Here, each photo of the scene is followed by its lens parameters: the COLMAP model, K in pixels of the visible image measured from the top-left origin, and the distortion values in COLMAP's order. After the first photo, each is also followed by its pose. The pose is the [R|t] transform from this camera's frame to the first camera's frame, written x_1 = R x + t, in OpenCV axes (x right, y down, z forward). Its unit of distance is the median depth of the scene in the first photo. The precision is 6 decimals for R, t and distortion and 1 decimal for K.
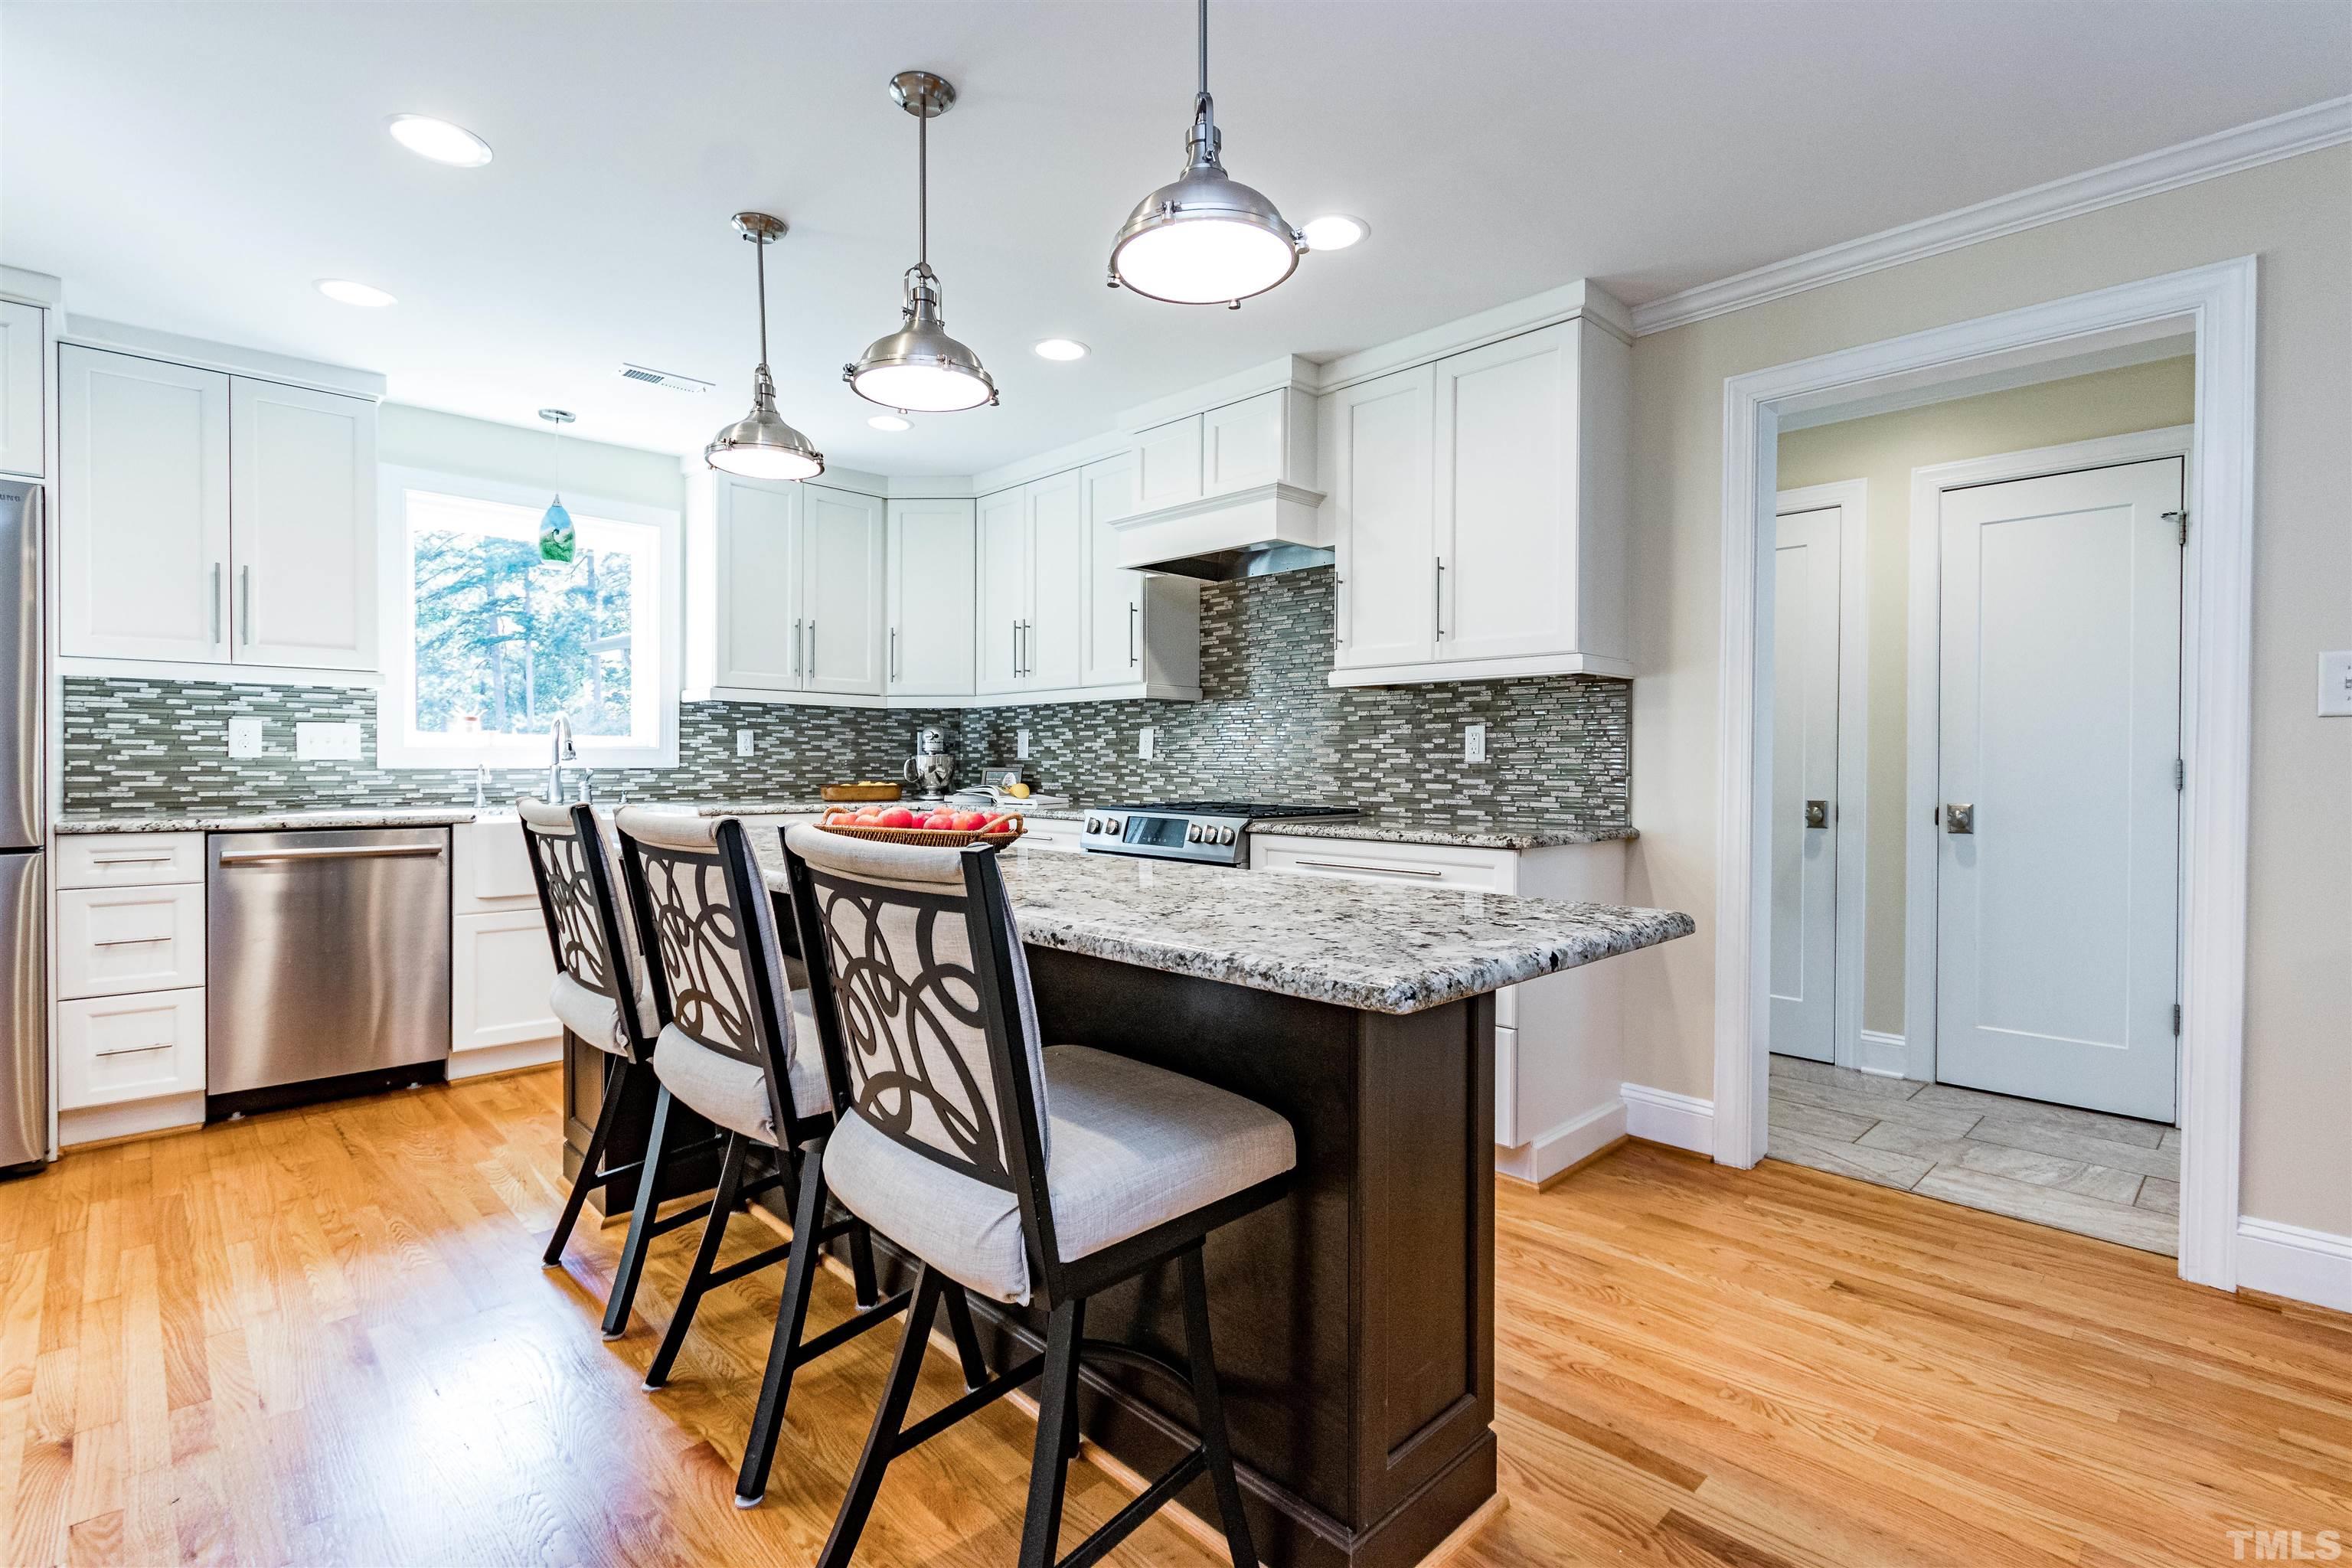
lens RADIAL K [[1086.6, 0, 1170.9], [0, 1086.6, 776.0], [0, 0, 1]] dist [0.000704, -0.000196]
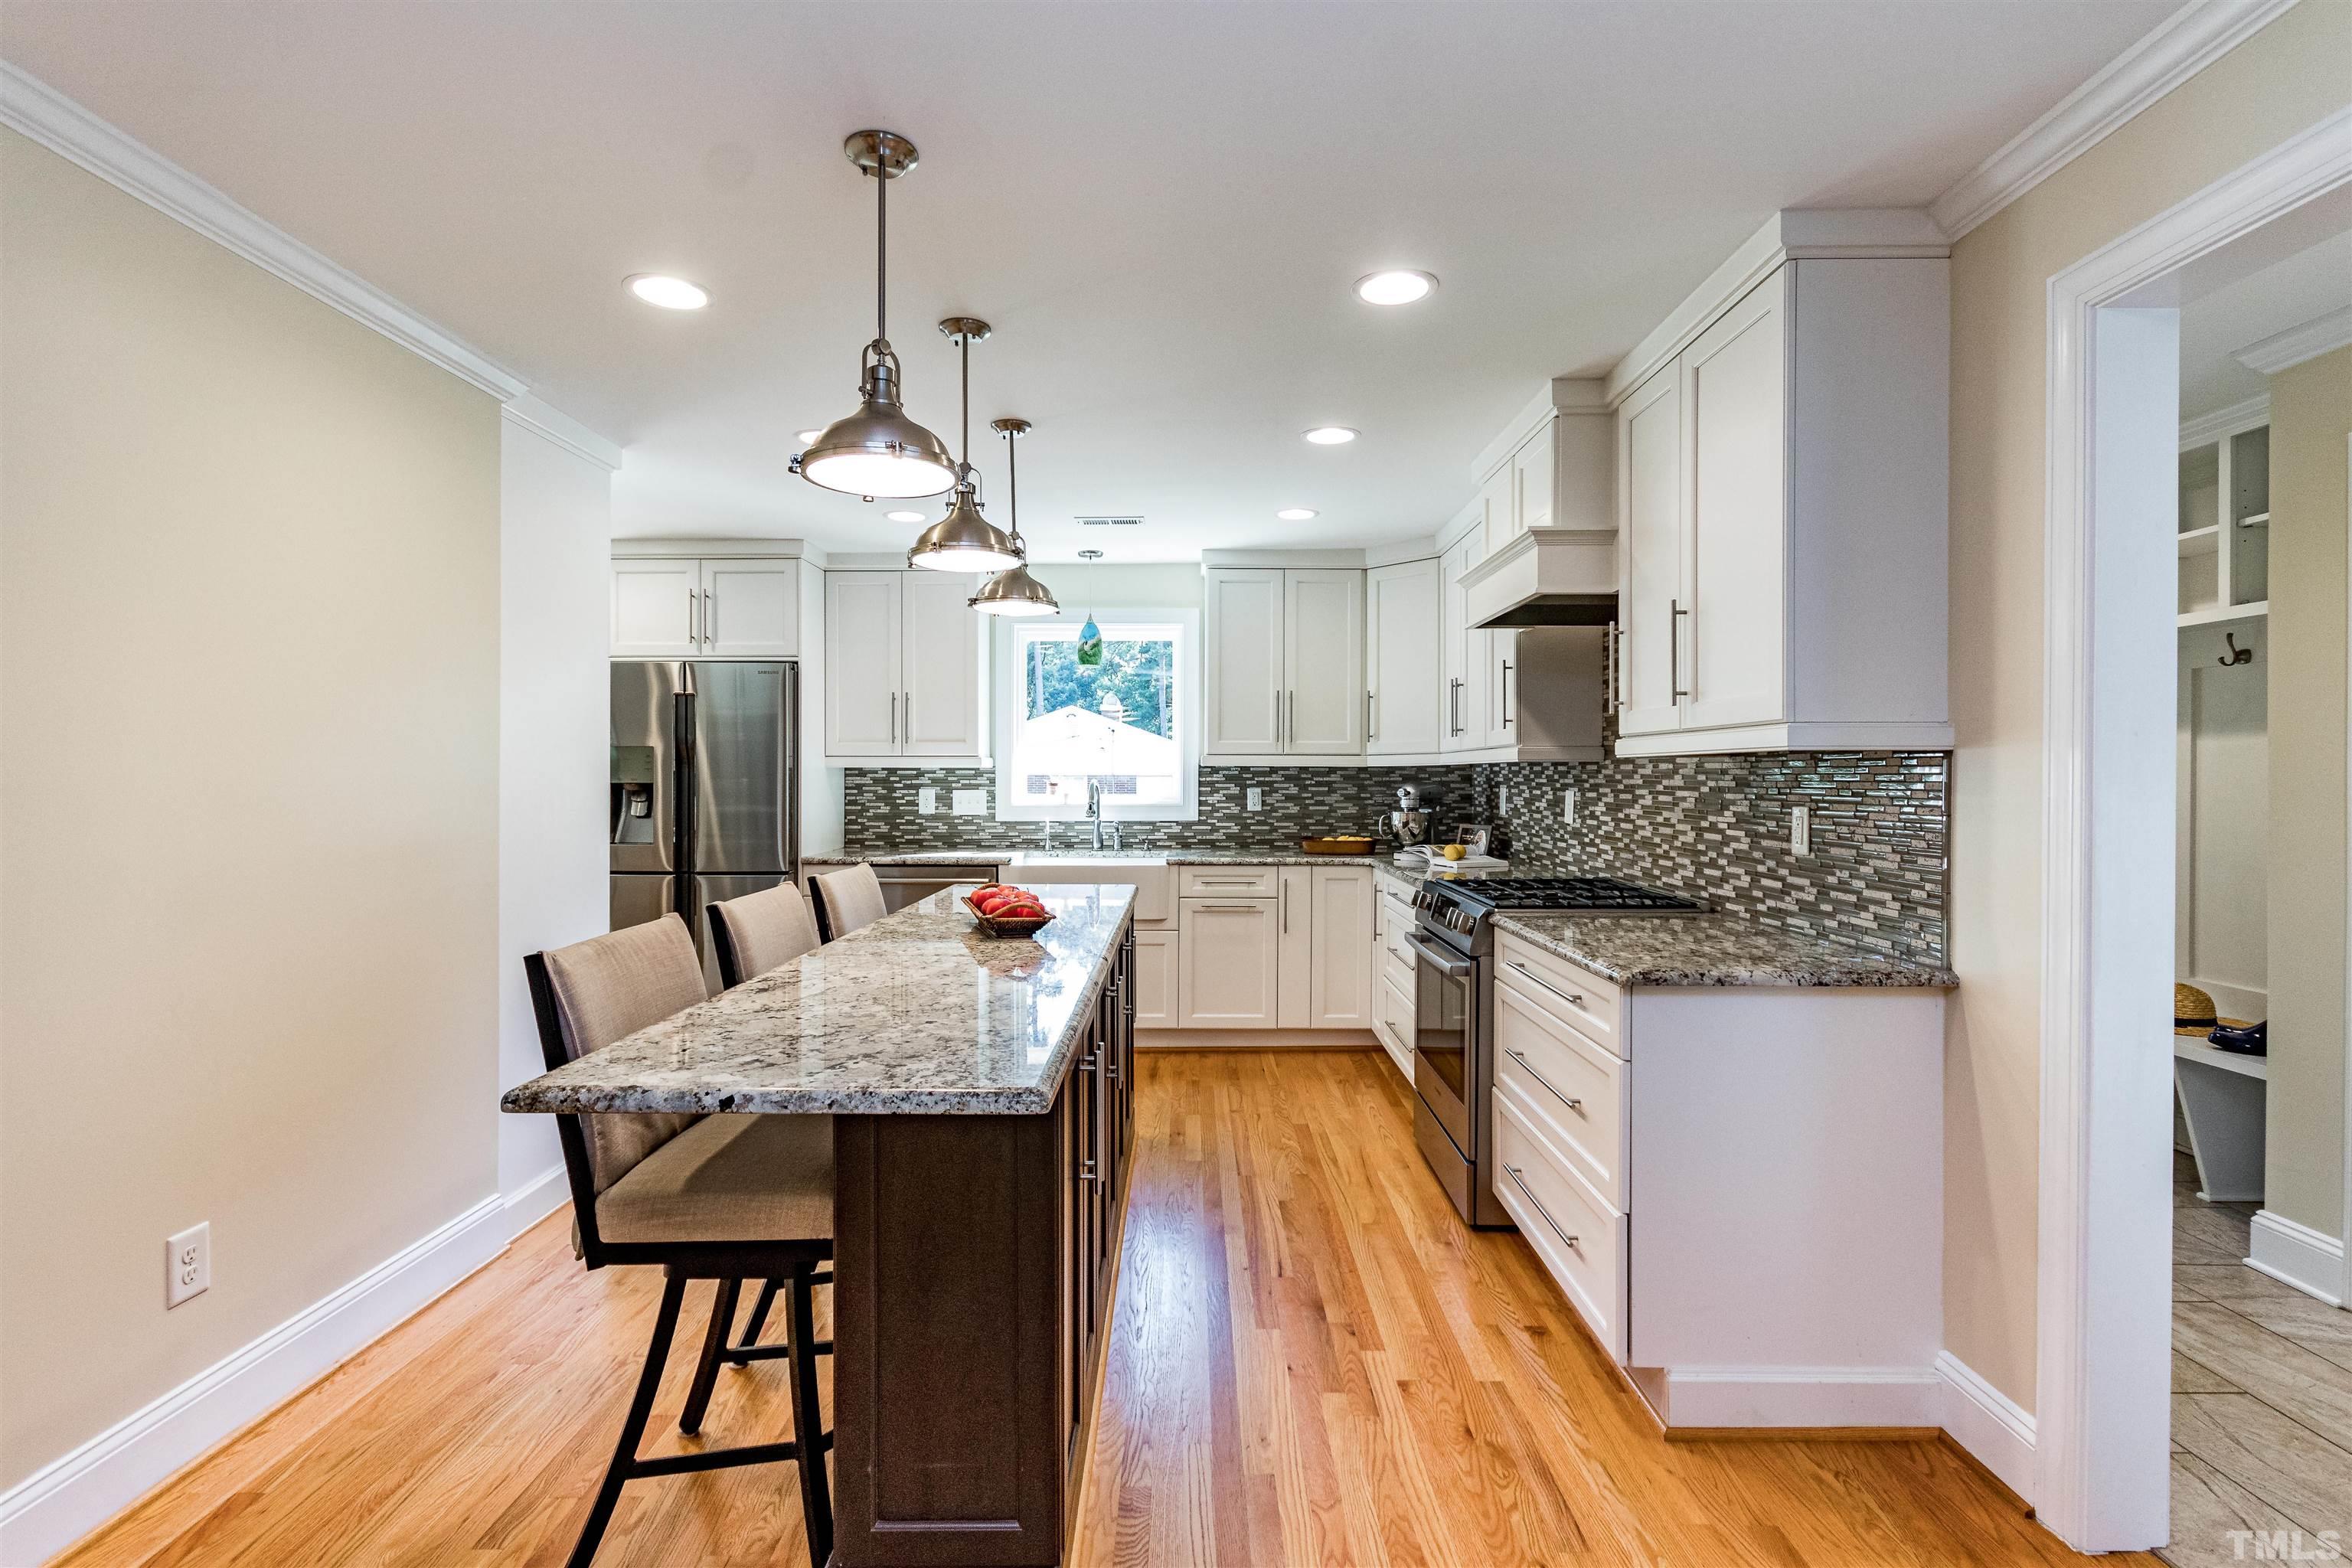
lens RADIAL K [[1086.6, 0, 1170.9], [0, 1086.6, 776.0], [0, 0, 1]] dist [0.000704, -0.000196]
pose [[0.711918, -0.005383, -0.702242, 0.439505], [-0.005149, 0.999904, -0.012885, -0.049094], [0.702244, 0.012789, 0.711821, 0.143983]]
